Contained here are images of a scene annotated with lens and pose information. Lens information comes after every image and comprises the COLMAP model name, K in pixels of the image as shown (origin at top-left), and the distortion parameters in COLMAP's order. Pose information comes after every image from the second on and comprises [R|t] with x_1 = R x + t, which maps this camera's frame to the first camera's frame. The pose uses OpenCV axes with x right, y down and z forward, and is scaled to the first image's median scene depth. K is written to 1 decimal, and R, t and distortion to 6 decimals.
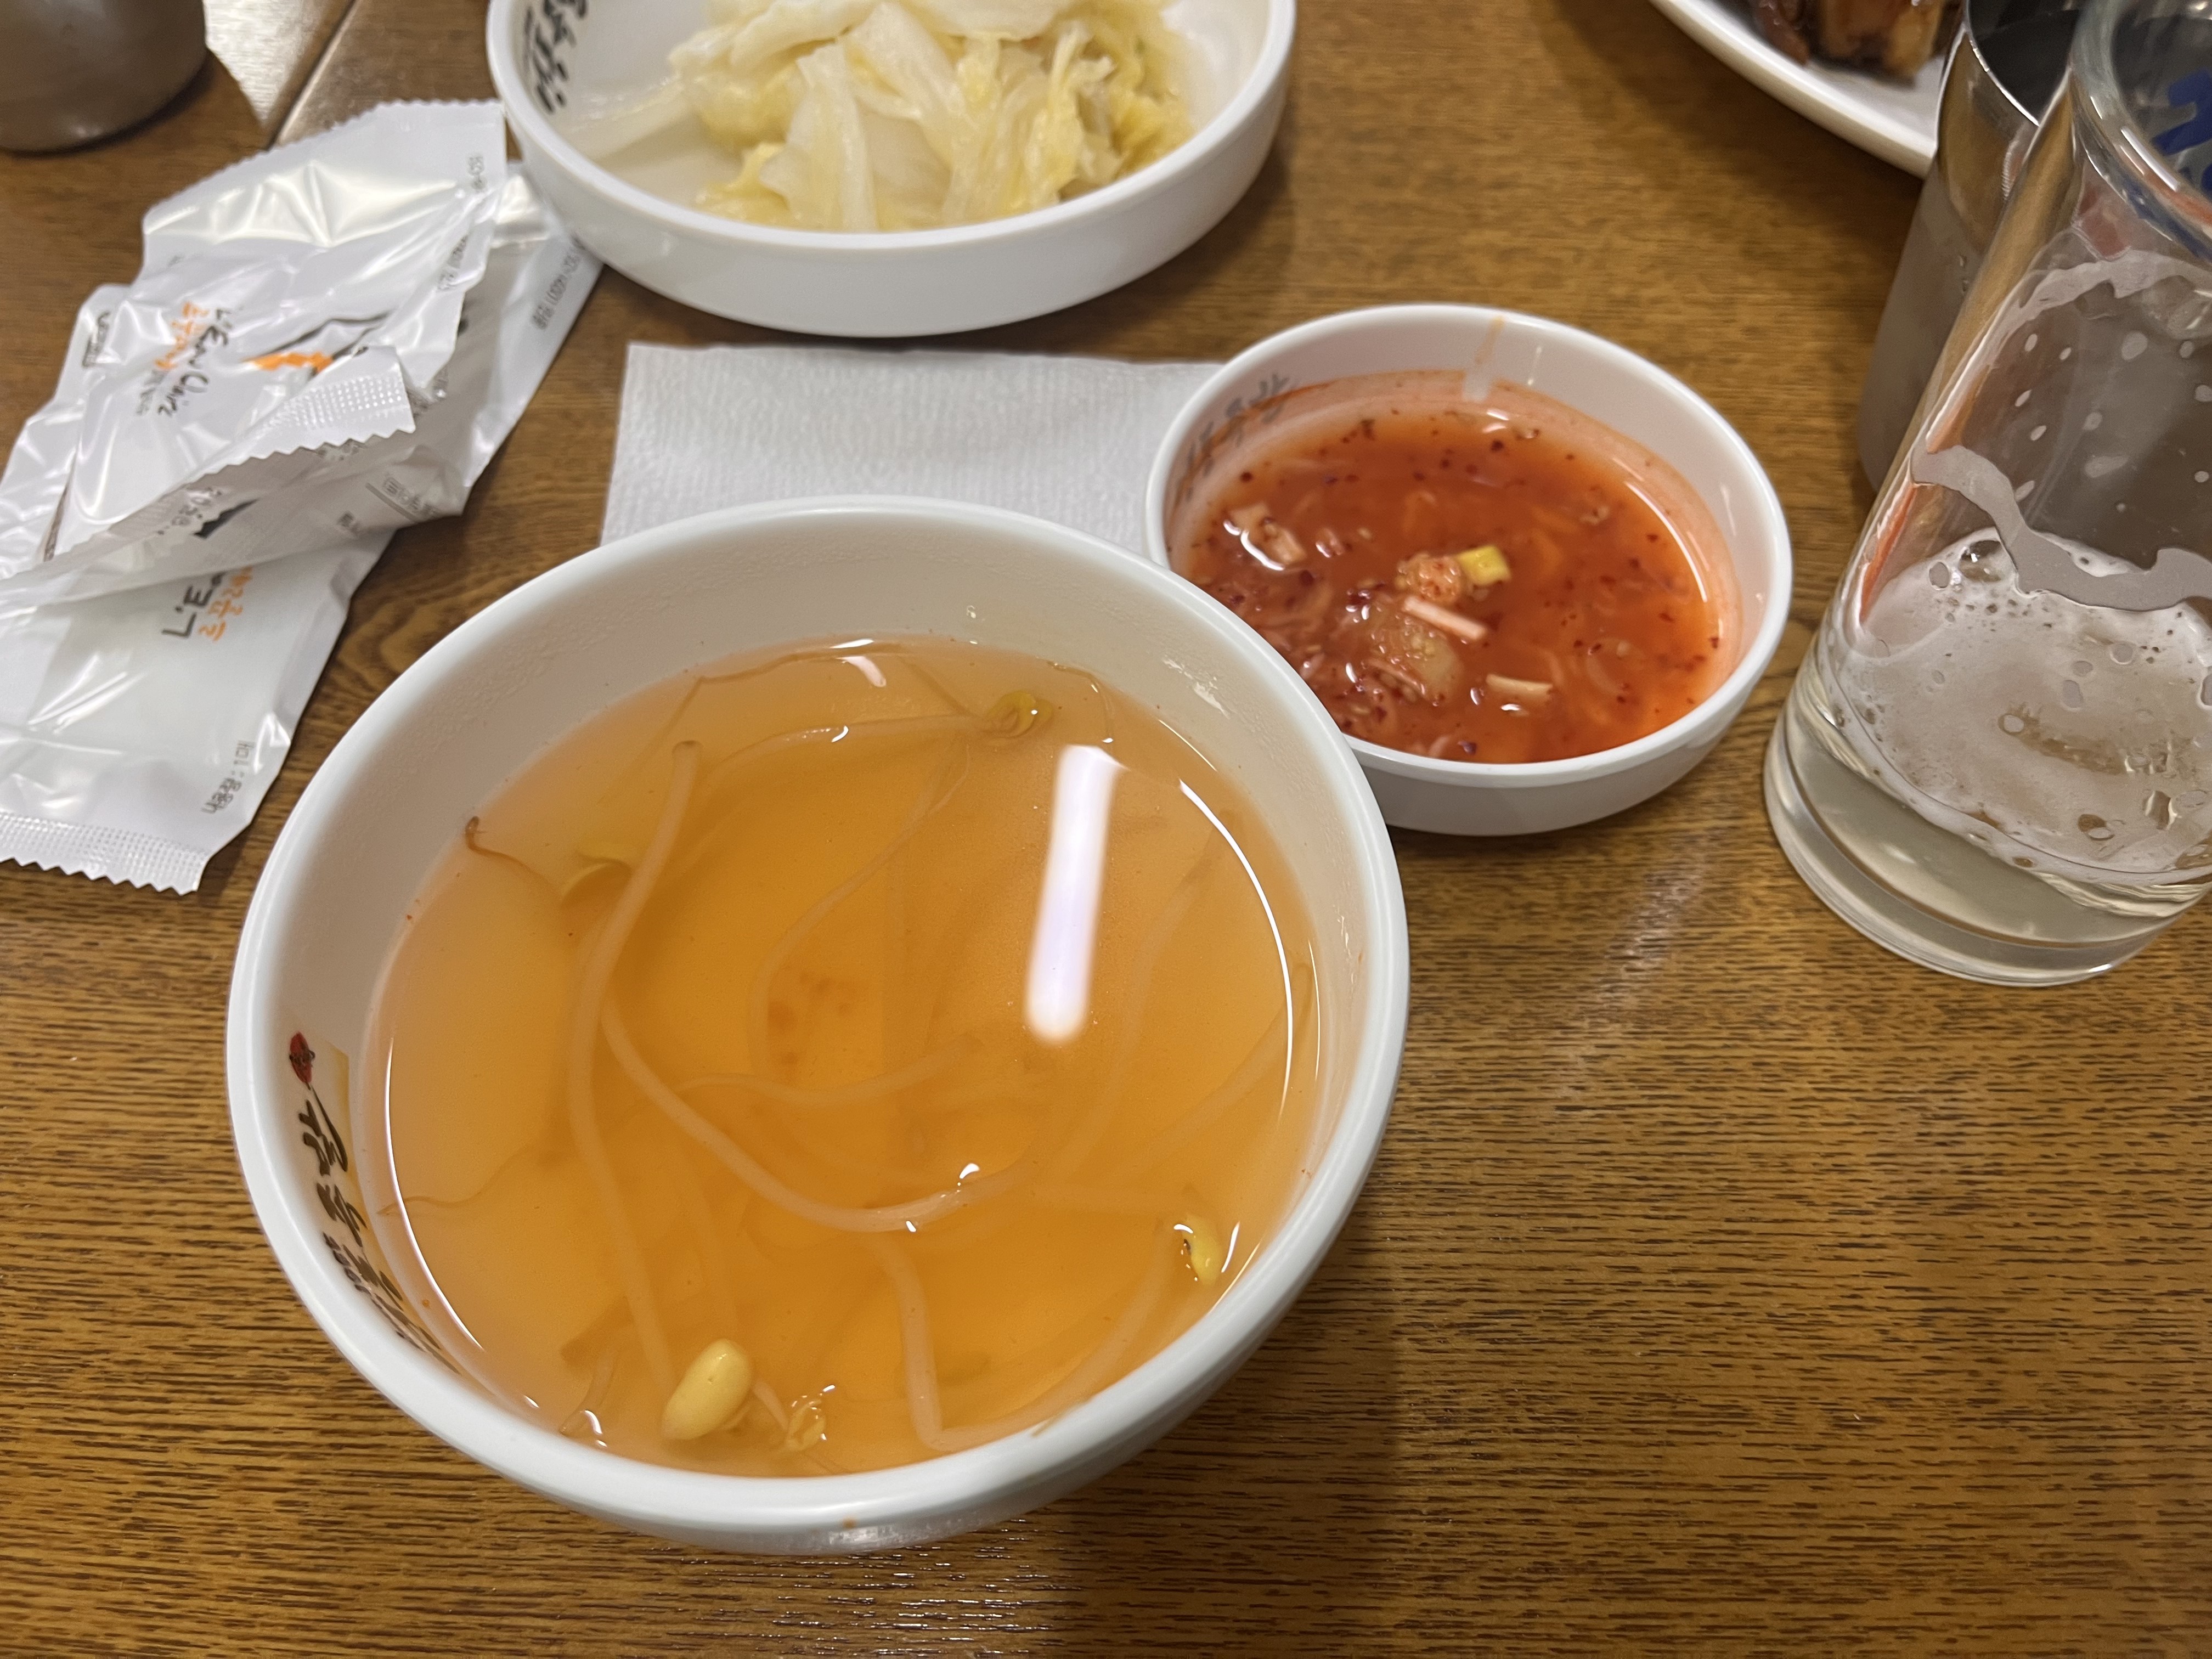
lens RADIAL K [[1644.0, 0, 1104.6], [0, 1644.0, 835.7], [0, 0, 1]] dist [-0.013745, -0.011536]
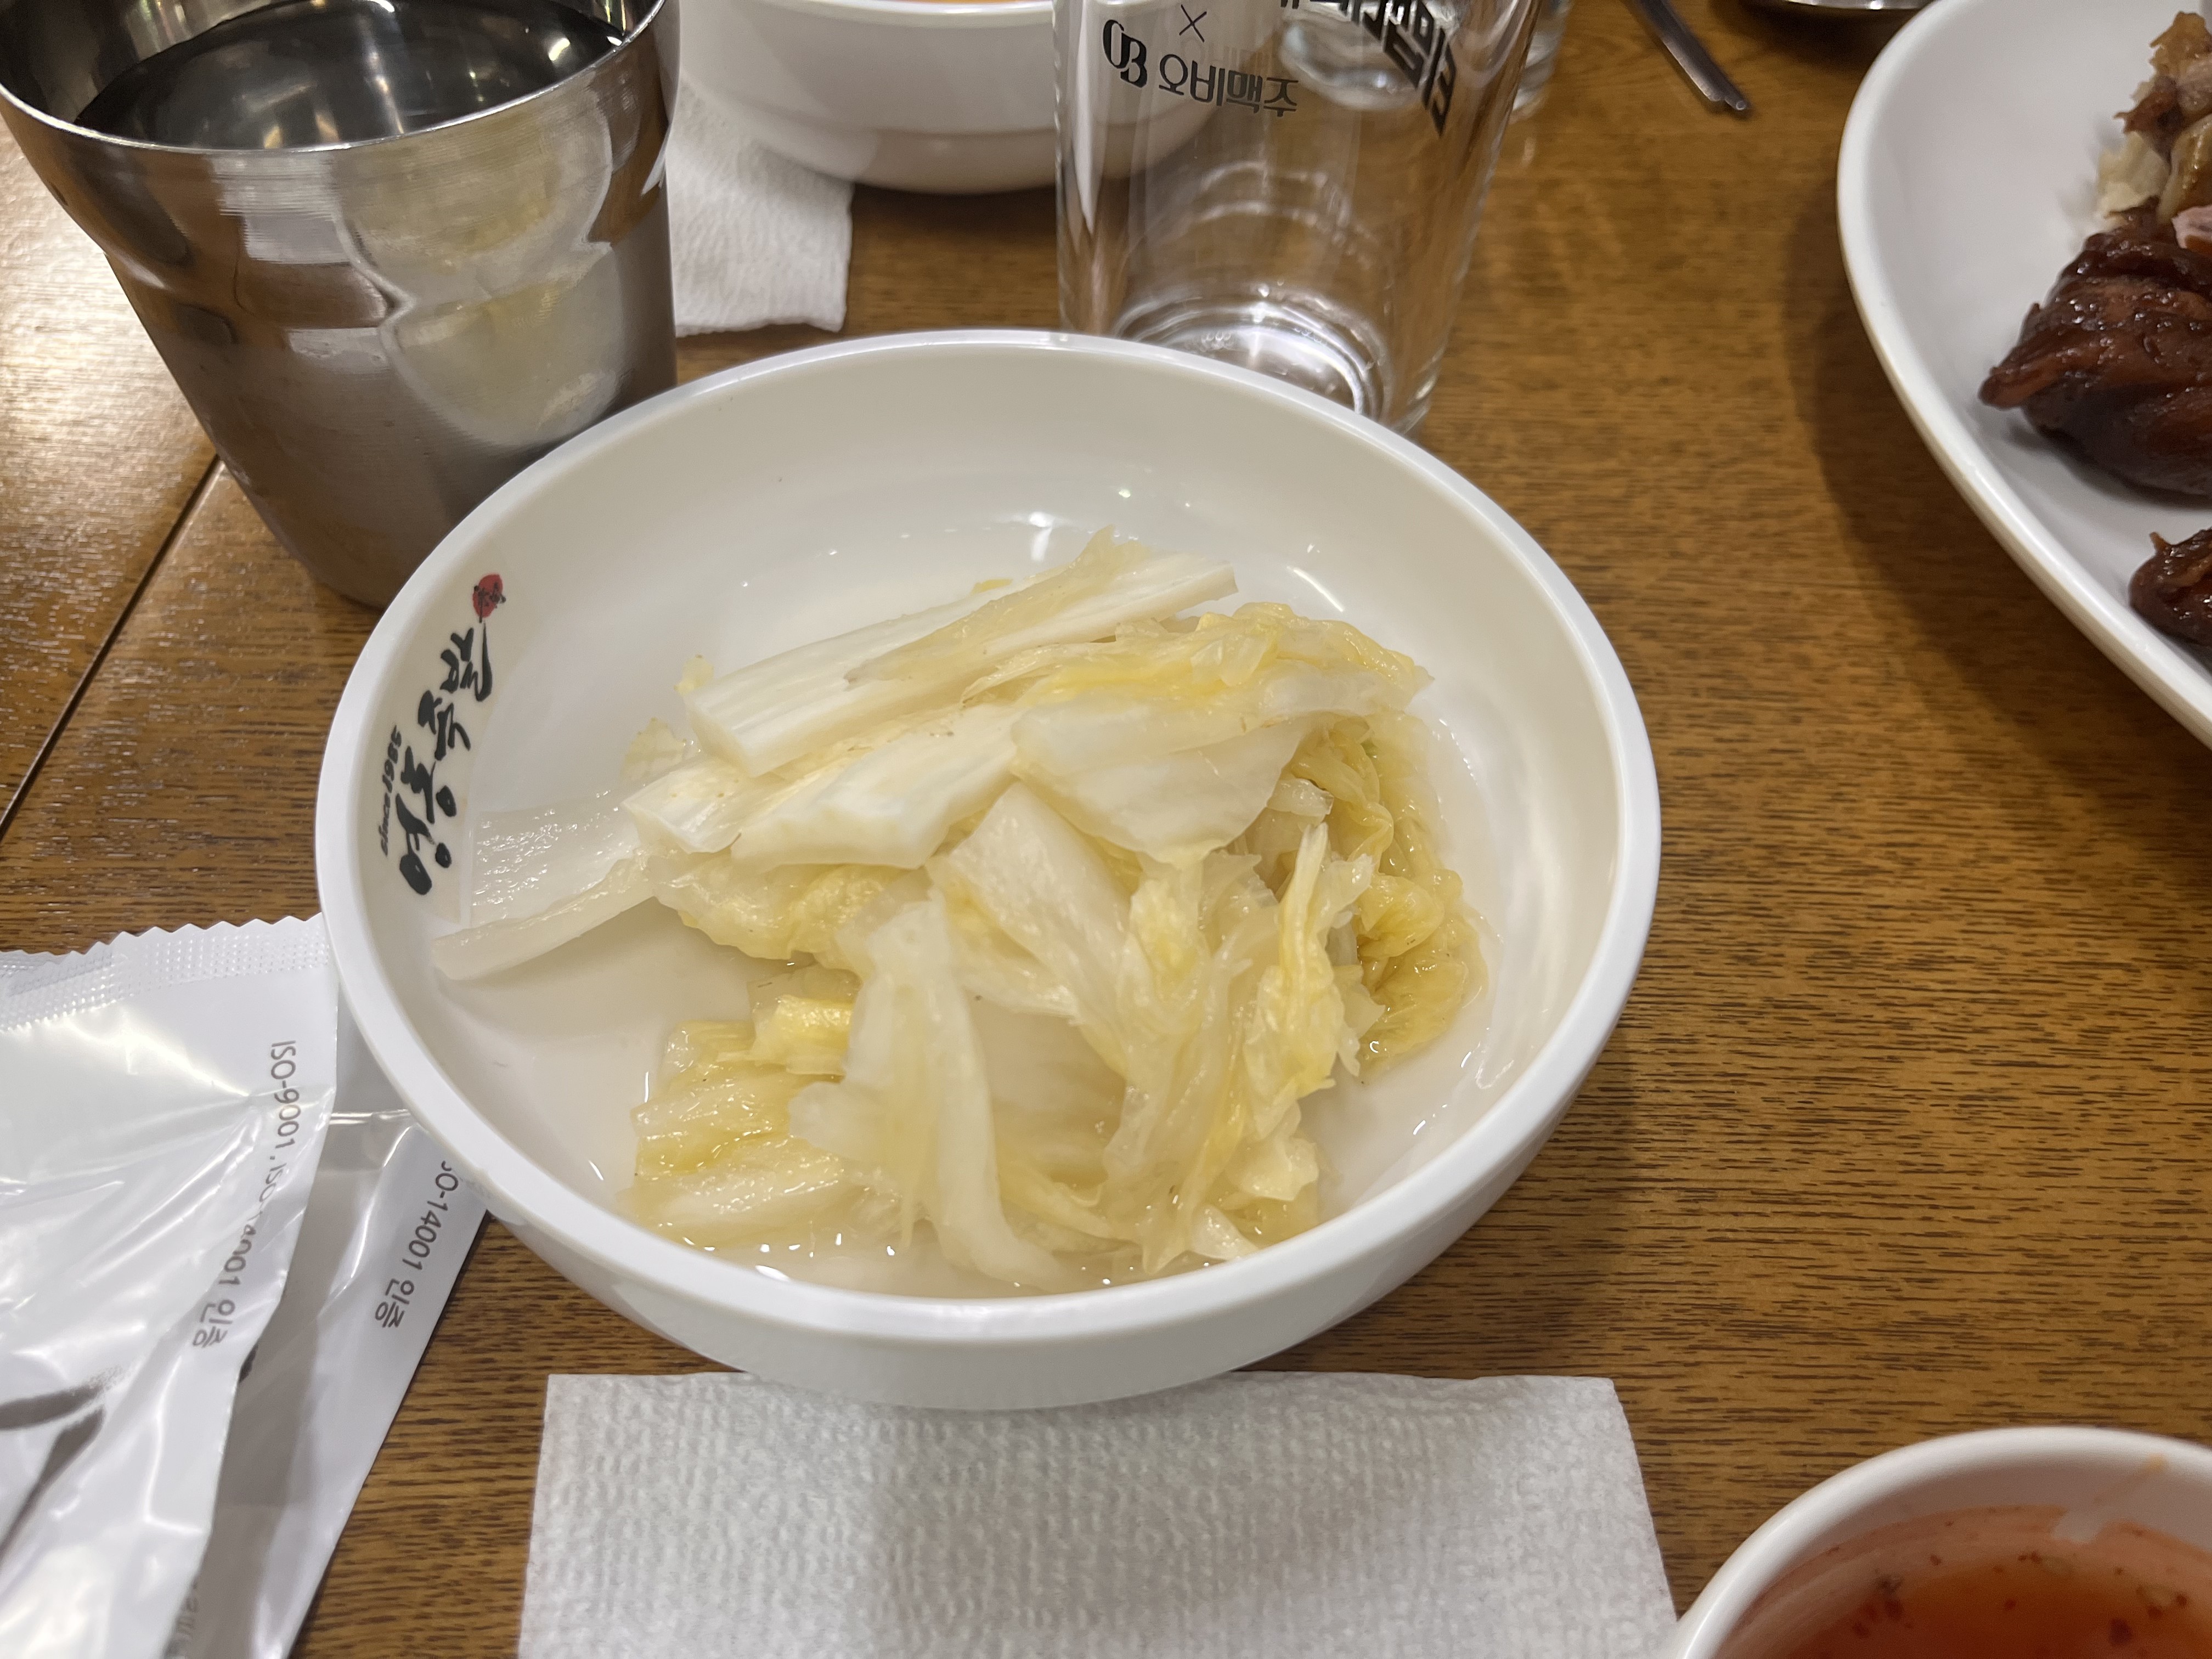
lens RADIAL K [[1644.0, 0, 1106.1], [0, 1644.0, 823.1], [0, 0, 1]] dist [-0.013745, -0.011536]
pose [[0.998768, -0.002965, 0.049542, -0.117155], [0.008519, 0.993641, -0.112274, -0.396614], [-0.048894, 0.112558, 0.992441, 0.383008]]
